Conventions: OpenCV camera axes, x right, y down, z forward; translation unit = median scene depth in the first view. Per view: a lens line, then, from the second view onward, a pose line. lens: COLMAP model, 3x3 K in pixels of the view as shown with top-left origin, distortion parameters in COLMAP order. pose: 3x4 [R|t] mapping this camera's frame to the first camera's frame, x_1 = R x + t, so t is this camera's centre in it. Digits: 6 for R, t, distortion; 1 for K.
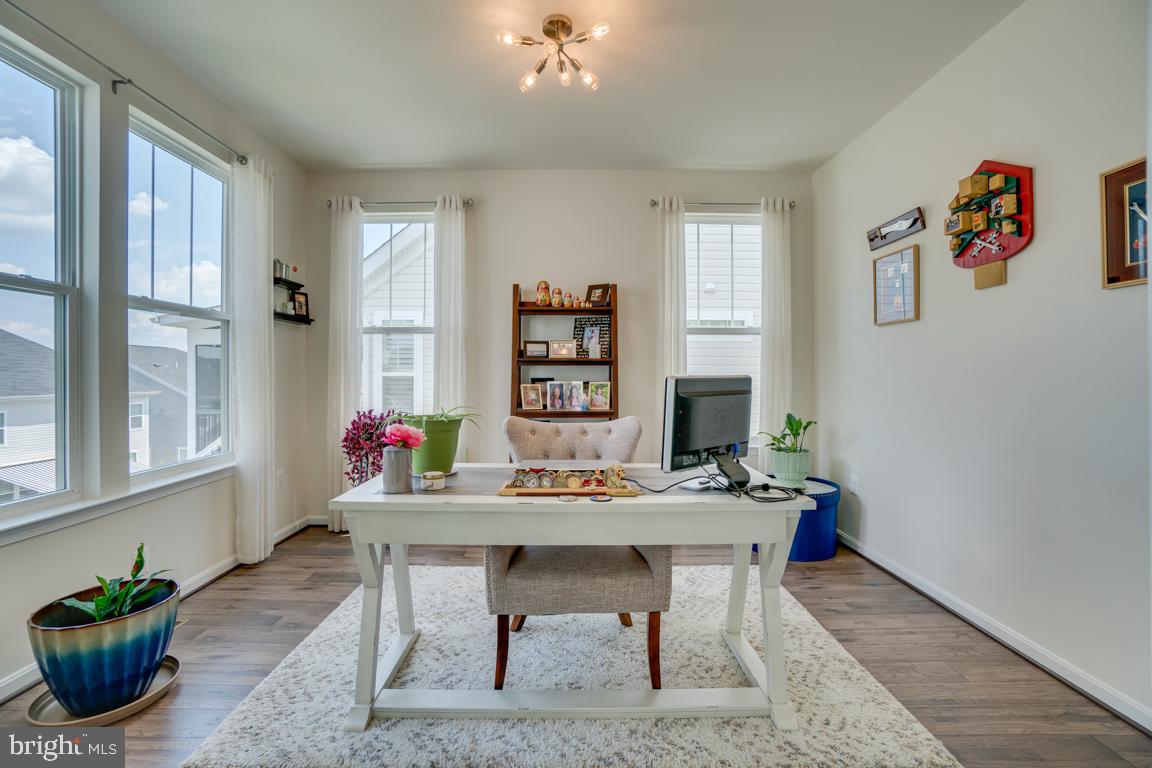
lens RADIAL K [[509.0, 0, 578.7], [0, 509.0, 368.6], [0, 0, 1]] dist [-0.054420, 0.017675]
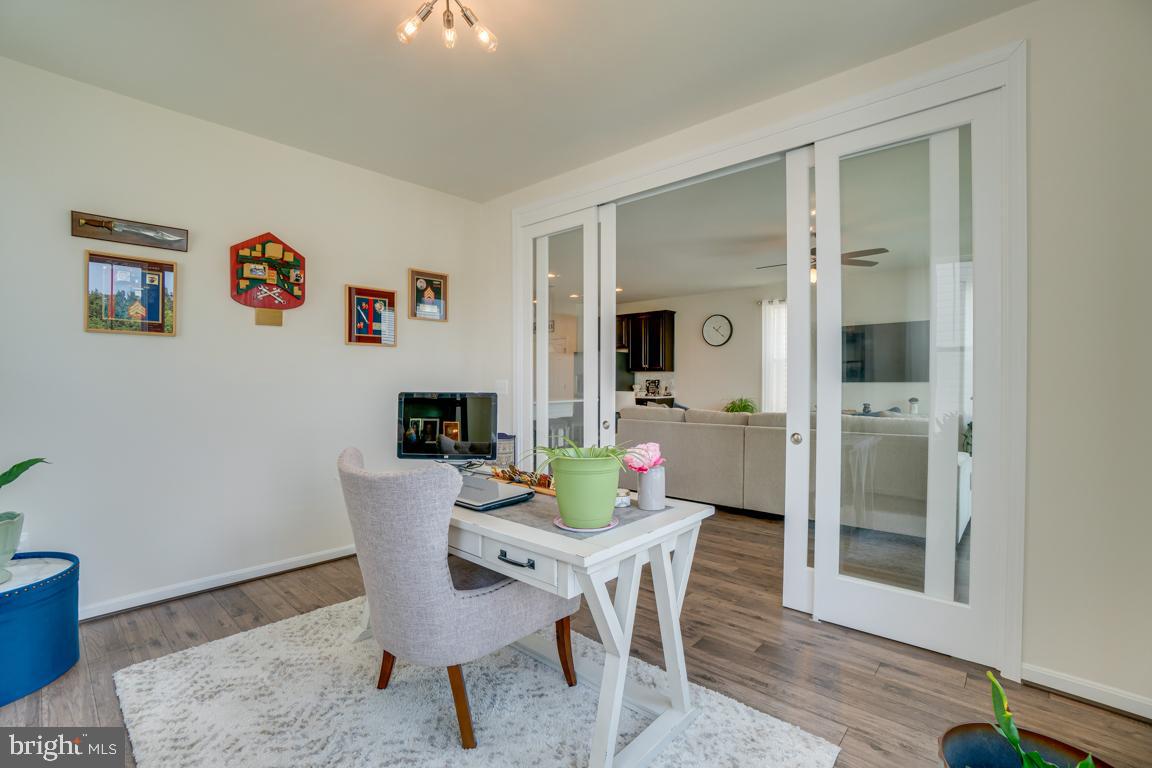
lens RADIAL K [[509.0, 0, 578.7], [0, 509.0, 368.6], [0, 0, 1]] dist [-0.054420, 0.017675]
pose [[-0.730129, 0.012383, 0.683197, -0.756384], [-0.006863, 0.999652, -0.025453, -0.015305], [-0.683275, -0.023273, -0.729790, 1.429888]]
